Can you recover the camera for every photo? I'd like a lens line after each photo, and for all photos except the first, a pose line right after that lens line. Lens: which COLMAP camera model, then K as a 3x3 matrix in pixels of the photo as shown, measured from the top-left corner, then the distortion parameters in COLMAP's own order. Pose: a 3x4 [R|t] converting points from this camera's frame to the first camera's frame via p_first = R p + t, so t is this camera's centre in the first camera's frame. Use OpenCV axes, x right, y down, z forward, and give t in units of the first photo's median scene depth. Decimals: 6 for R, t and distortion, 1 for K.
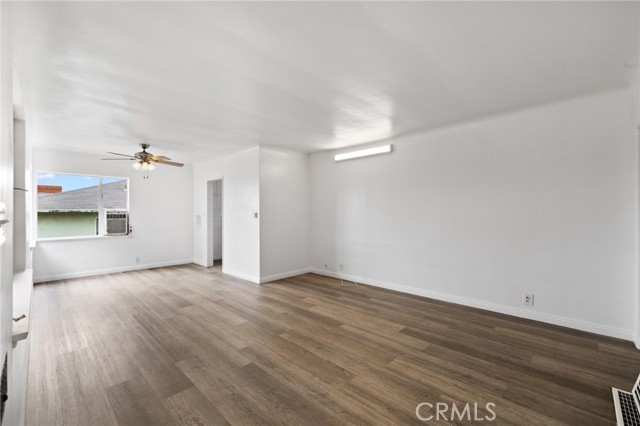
lens RADIAL K [[267.9, 0, 322.0], [0, 267.9, 212.8], [0, 0, 1]] dist [-0.001802, -0.001048]
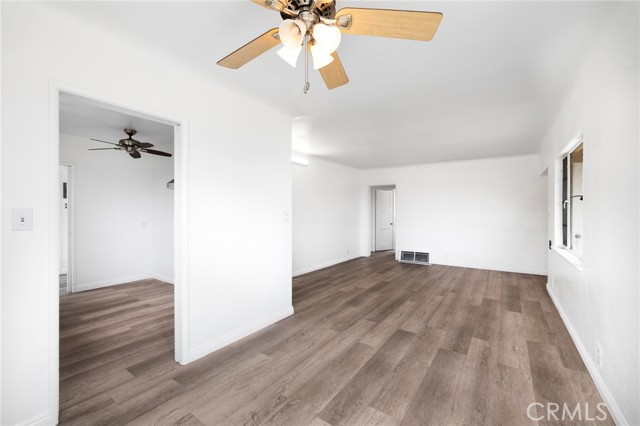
lens RADIAL K [[267.9, 0, 321.8], [0, 267.9, 213.6], [0, 0, 1]] dist [-0.001802, -0.001048]
pose [[-0.147401, -0.001660, 0.989075, -1.188062], [-0.000700, 0.999999, 0.001574, -0.001321], [-0.989077, -0.000460, -0.147402, 1.291787]]
